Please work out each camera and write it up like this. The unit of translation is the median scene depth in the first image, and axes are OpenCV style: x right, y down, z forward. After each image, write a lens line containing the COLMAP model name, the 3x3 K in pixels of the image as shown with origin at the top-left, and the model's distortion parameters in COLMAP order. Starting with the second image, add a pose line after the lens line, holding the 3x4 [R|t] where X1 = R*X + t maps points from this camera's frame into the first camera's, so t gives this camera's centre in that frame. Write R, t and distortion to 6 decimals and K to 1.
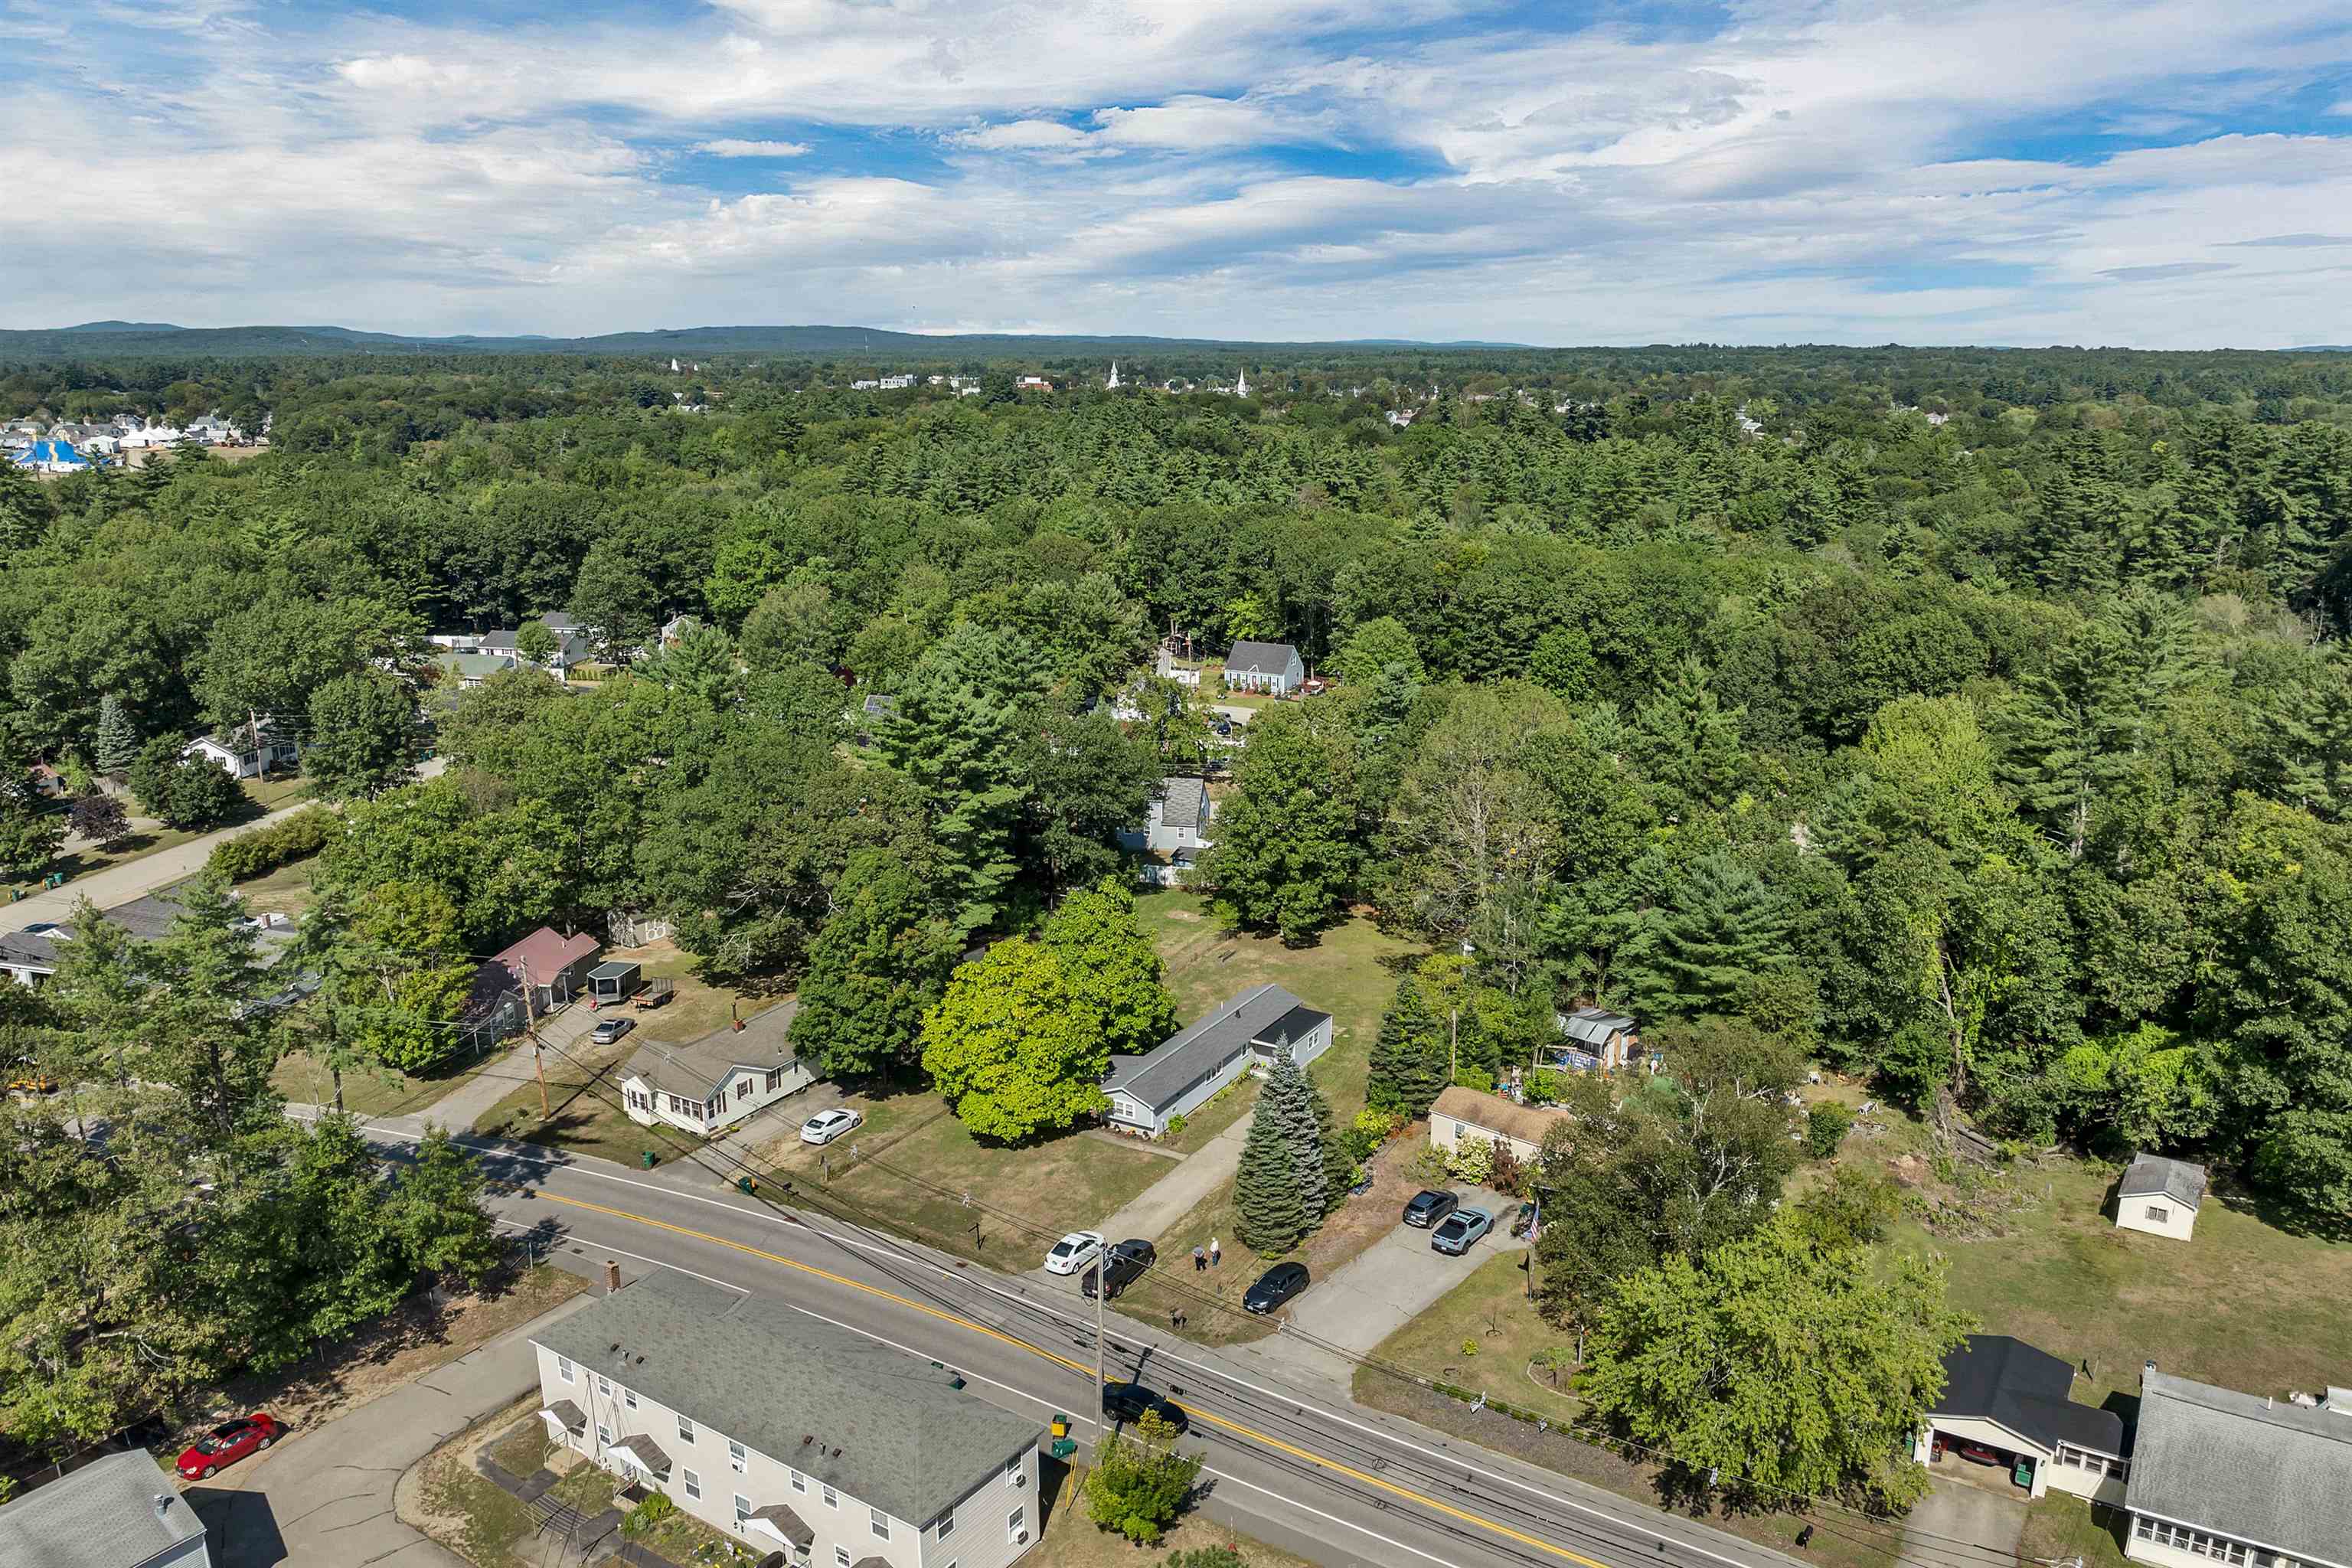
lens RADIAL K [[1683.0, 0, 1230.5], [0, 1683.0, 835.4], [0, 0, 1]] dist [-0.034048, 0.002179]
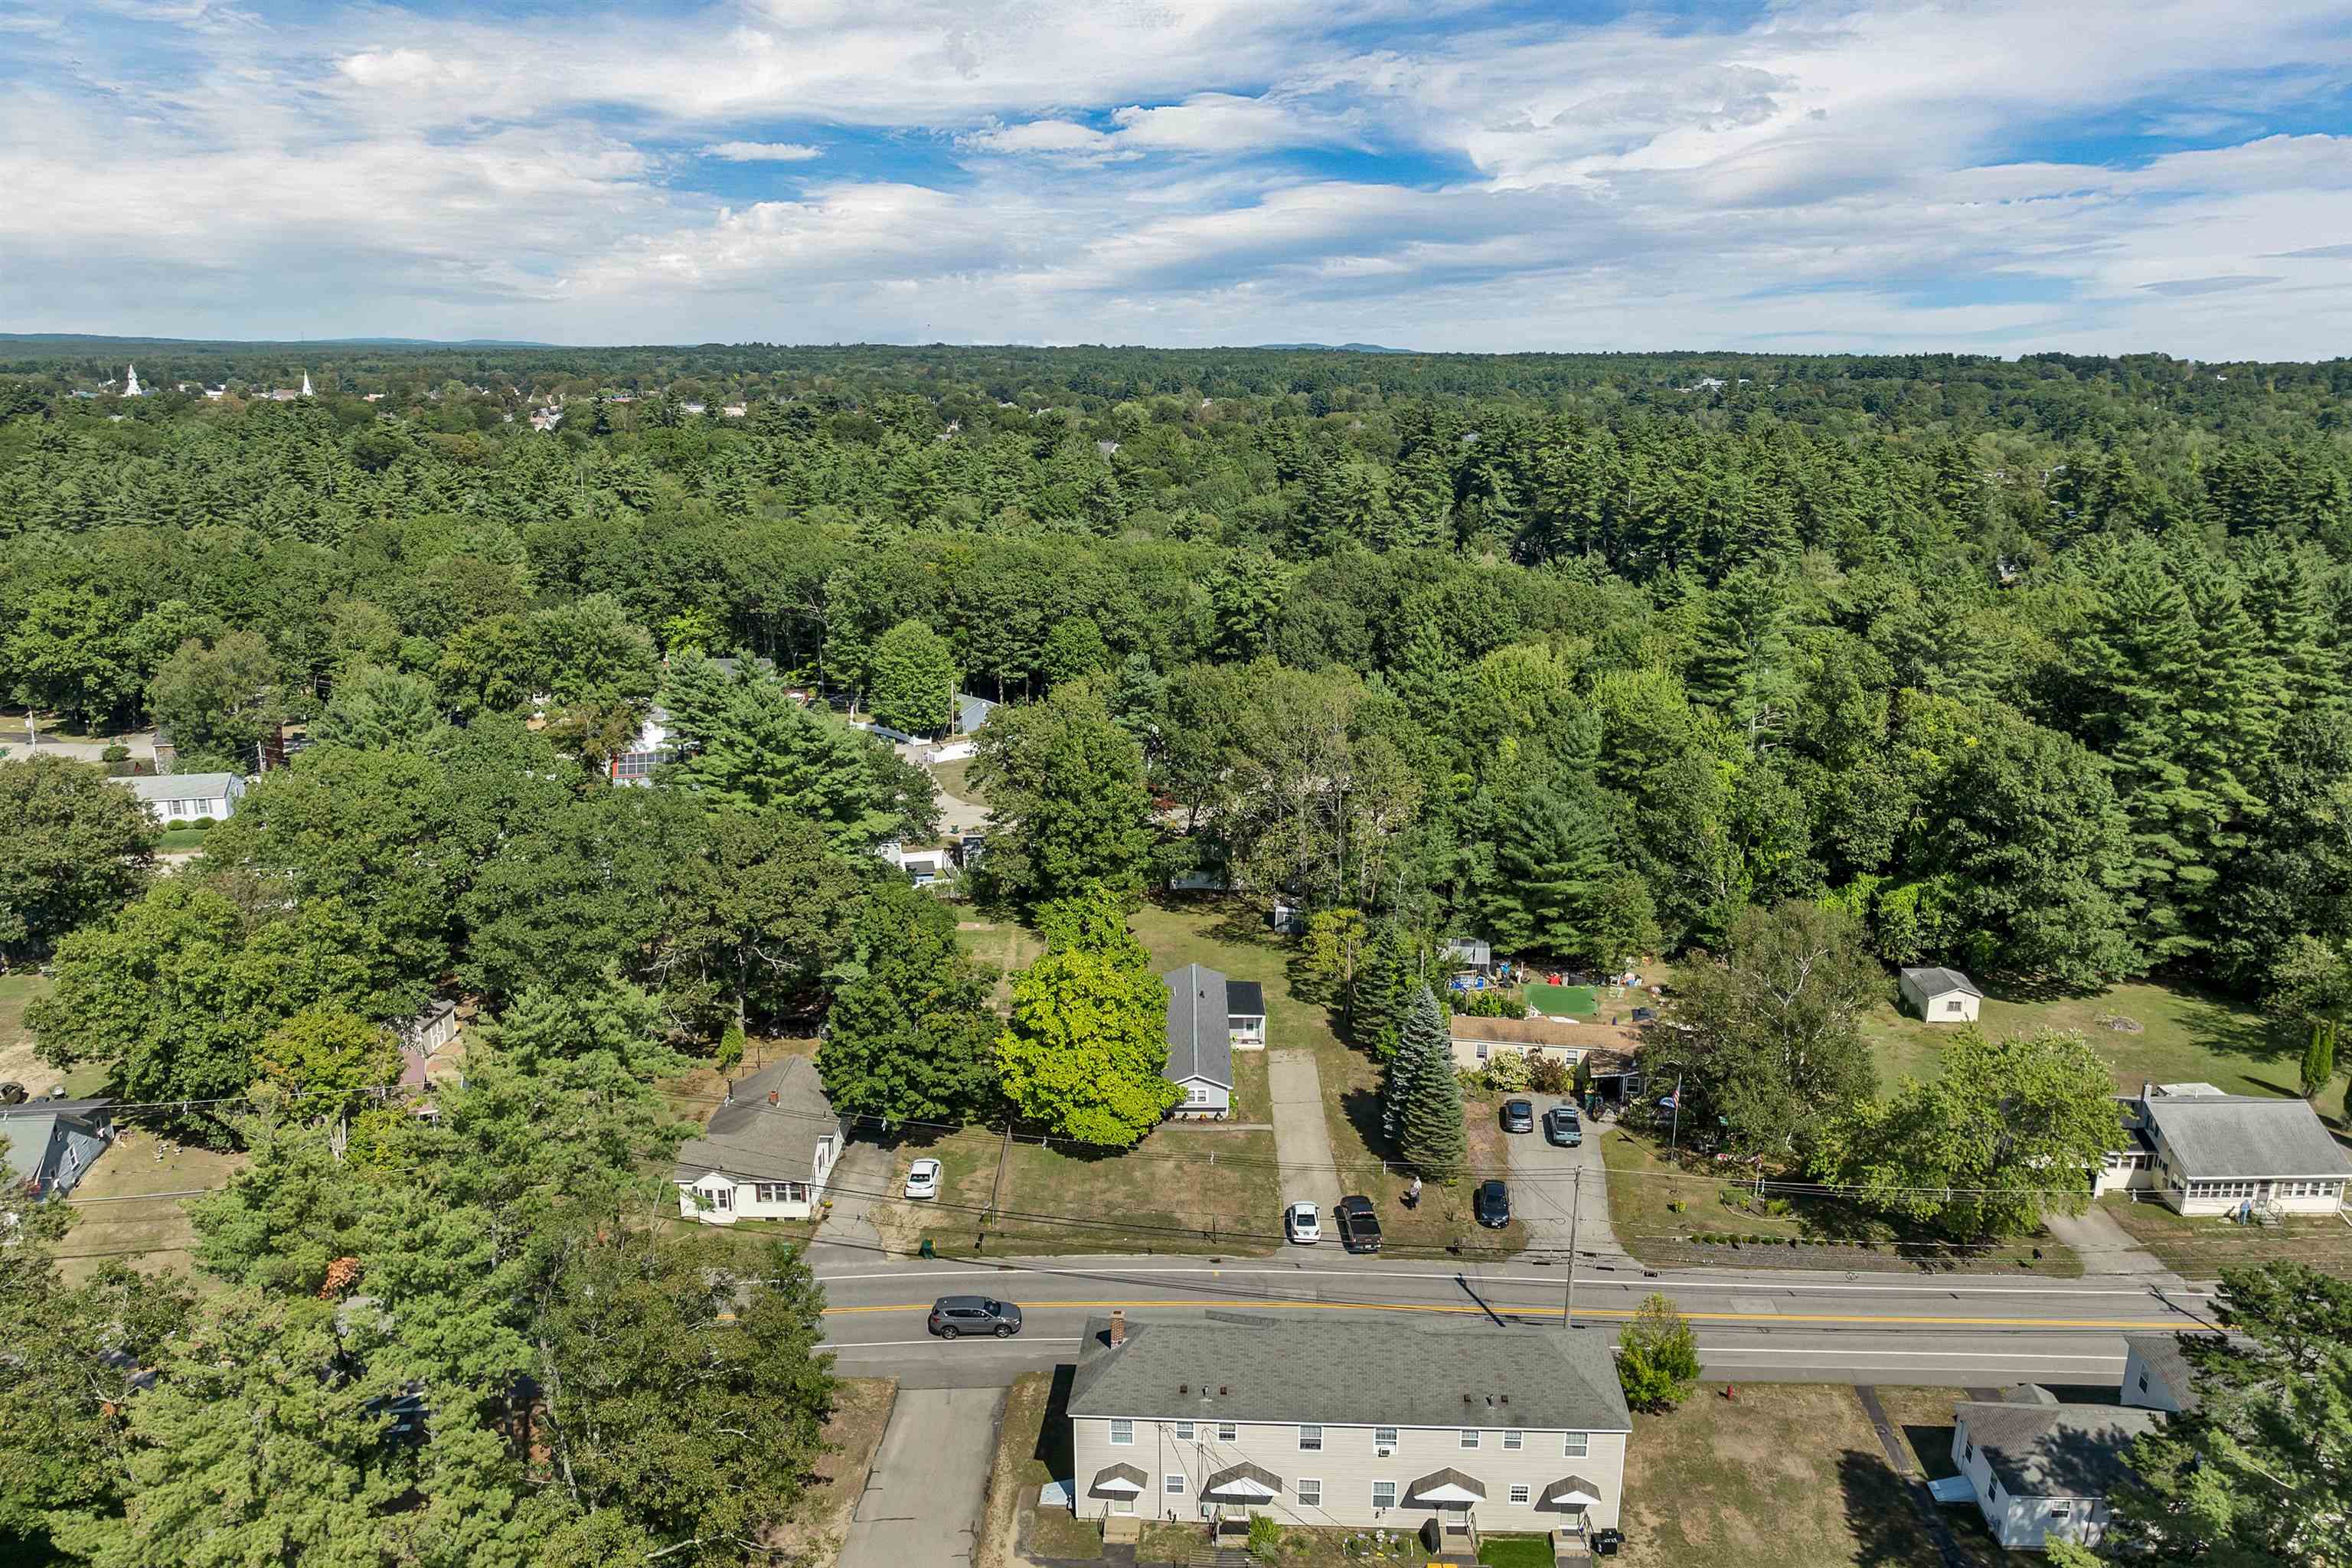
lens RADIAL K [[1693.6, 0, 1165.0], [0, 1693.6, 894.2], [0, 0, 1]] dist [0.001794, -0.068258]
pose [[0.865972, -0.145765, 0.478377, -0.565133], [0.131294, 0.989290, 0.063772, -0.027539], [-0.482550, 0.007583, 0.875836, 0.105136]]
